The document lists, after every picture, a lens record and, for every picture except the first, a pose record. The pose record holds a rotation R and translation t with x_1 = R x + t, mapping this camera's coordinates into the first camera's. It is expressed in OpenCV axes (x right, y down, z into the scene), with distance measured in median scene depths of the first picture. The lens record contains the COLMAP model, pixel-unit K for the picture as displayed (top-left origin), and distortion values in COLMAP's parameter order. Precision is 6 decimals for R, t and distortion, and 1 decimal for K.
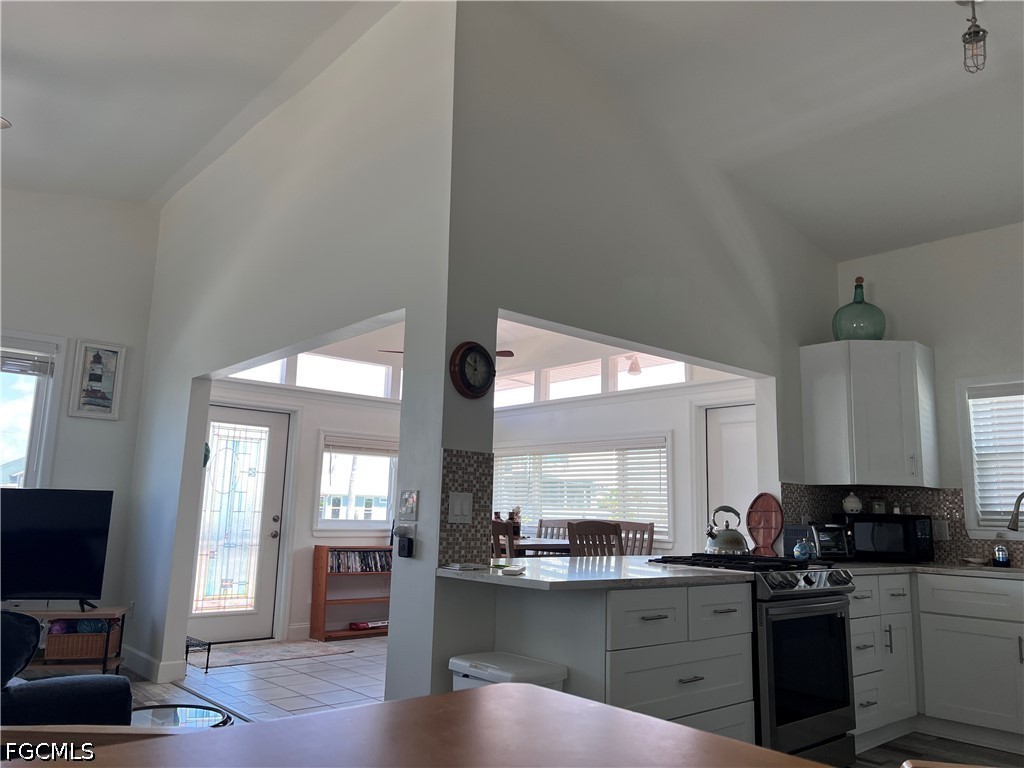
lens RADIAL K [[766.2, 0, 515.4], [0, 766.2, 377.3], [0, 0, 1]] dist [0.043159, -0.037663]
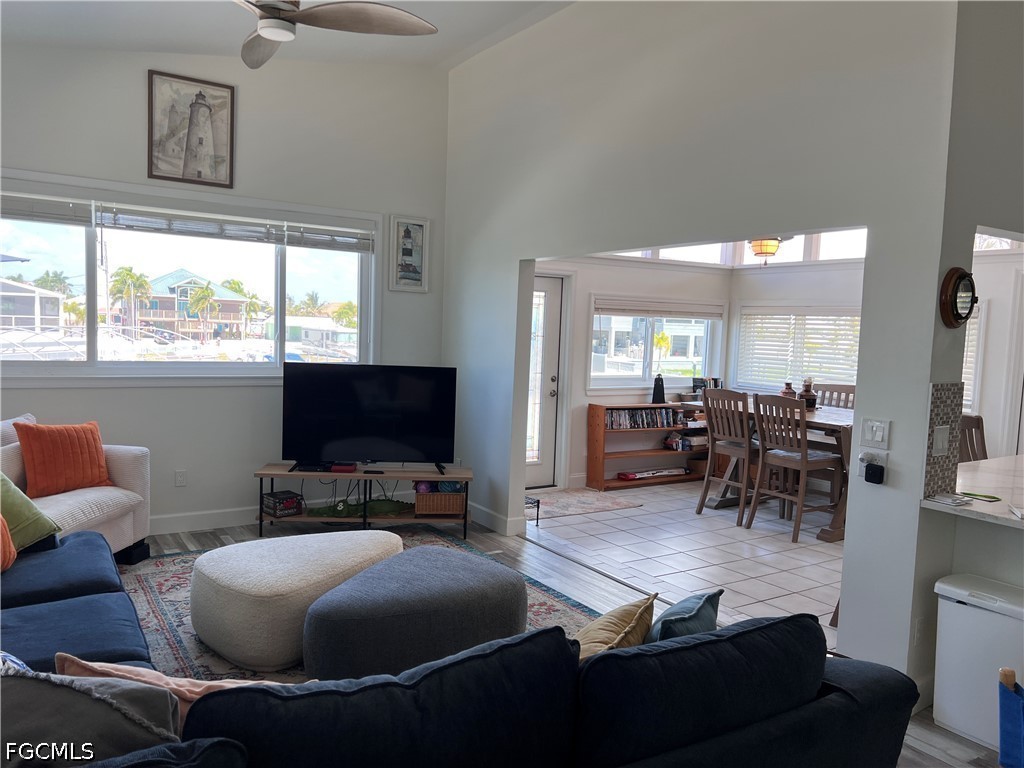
lens RADIAL K [[766.2, 0, 512.4], [0, 766.2, 385.7], [0, 0, 1]] dist [0.043159, -0.037663]
pose [[0.989951, 0.021626, -0.139748, -0.255306], [0.014735, 0.967083, 0.254035, -0.086366], [0.140642, -0.253541, 0.957046, -0.014676]]
